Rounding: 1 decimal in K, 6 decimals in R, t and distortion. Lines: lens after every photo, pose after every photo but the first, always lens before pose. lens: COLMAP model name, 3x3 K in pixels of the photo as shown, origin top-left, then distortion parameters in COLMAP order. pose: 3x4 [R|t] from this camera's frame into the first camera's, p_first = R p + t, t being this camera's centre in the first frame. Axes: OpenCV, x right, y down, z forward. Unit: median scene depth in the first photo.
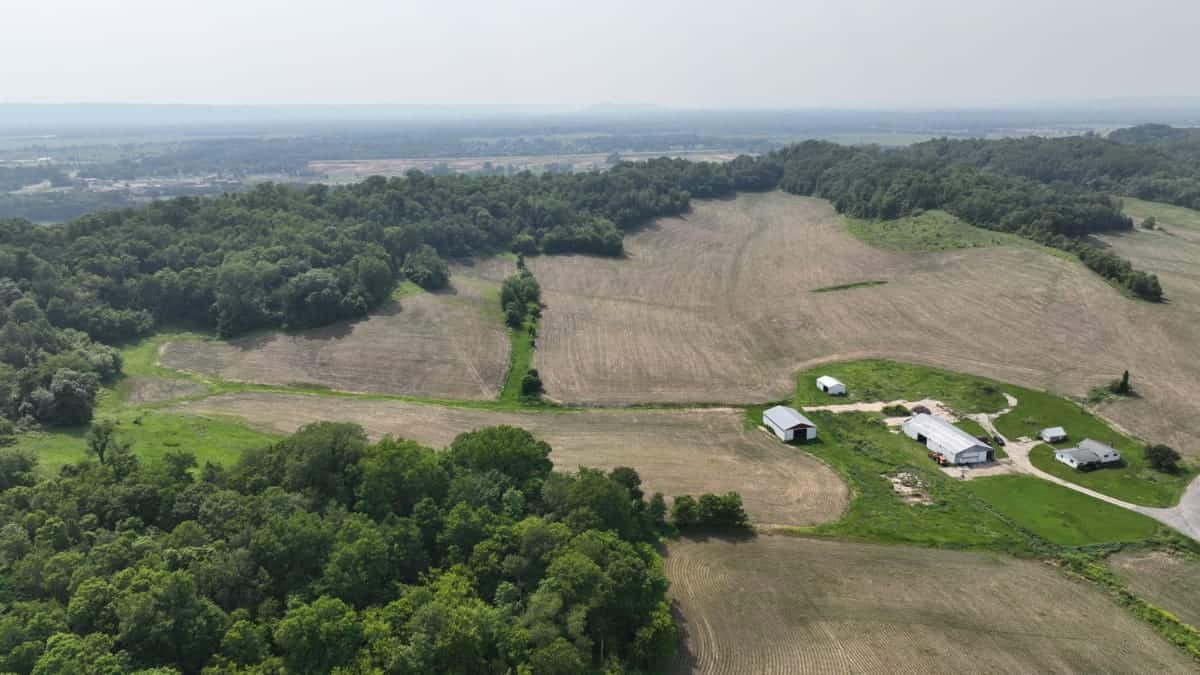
lens RADIAL K [[832.0, 0, 599.5], [0, 832.0, 338.1], [0, 0, 1]] dist [0.003251, 0.016243]
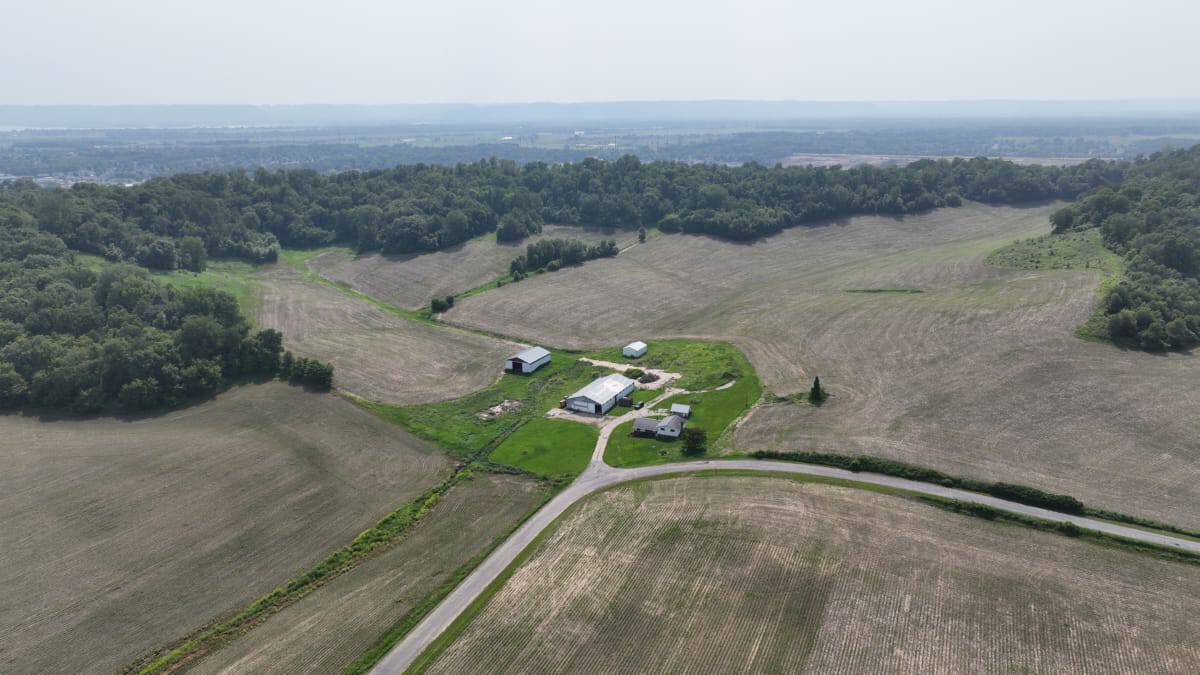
lens RADIAL K [[832.0, 0, 602.5], [0, 832.0, 337.7], [0, 0, 1]] dist [0.003251, 0.016243]
pose [[0.776488, 0.172193, -0.606149, 1.155480], [-0.168756, 0.983627, 0.063247, -0.028201], [0.607114, 0.053181, 0.792833, 0.098051]]
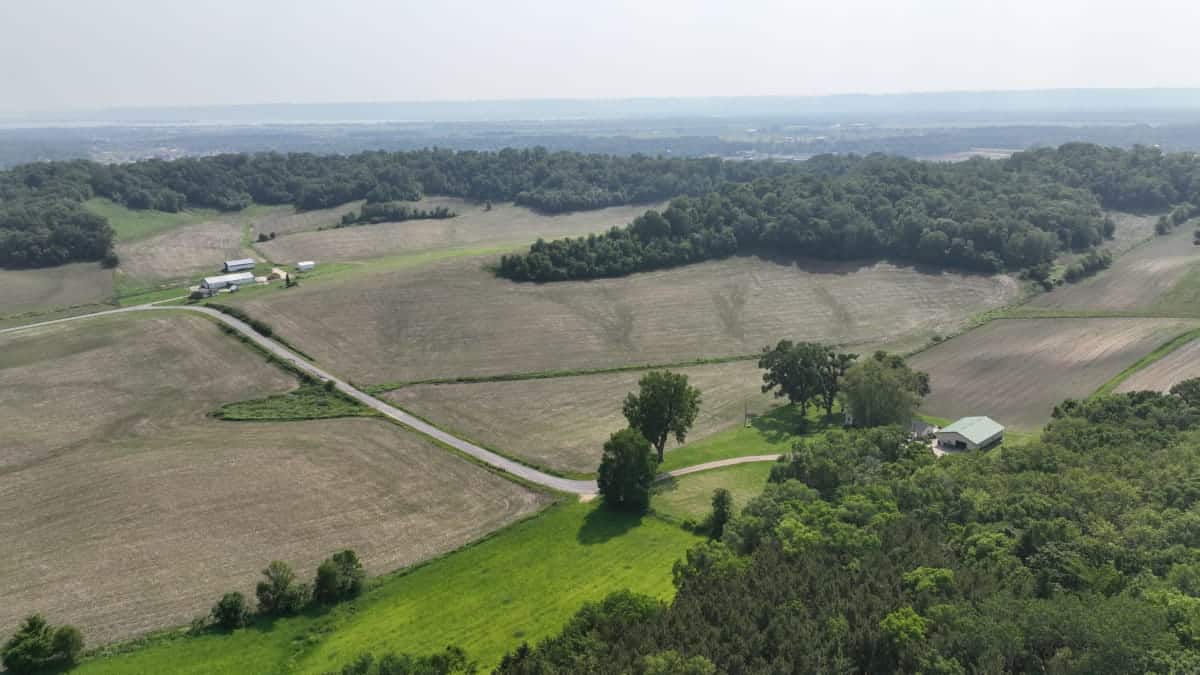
lens RADIAL K [[832.0, 0, 604.6], [0, 832.0, 337.6], [0, 0, 1]] dist [0.003251, 0.016243]
pose [[0.484312, 0.241297, -0.840963, 2.695773], [-0.224715, 0.963276, 0.146979, -0.256516], [0.845544, 0.117794, 0.520749, 0.782336]]
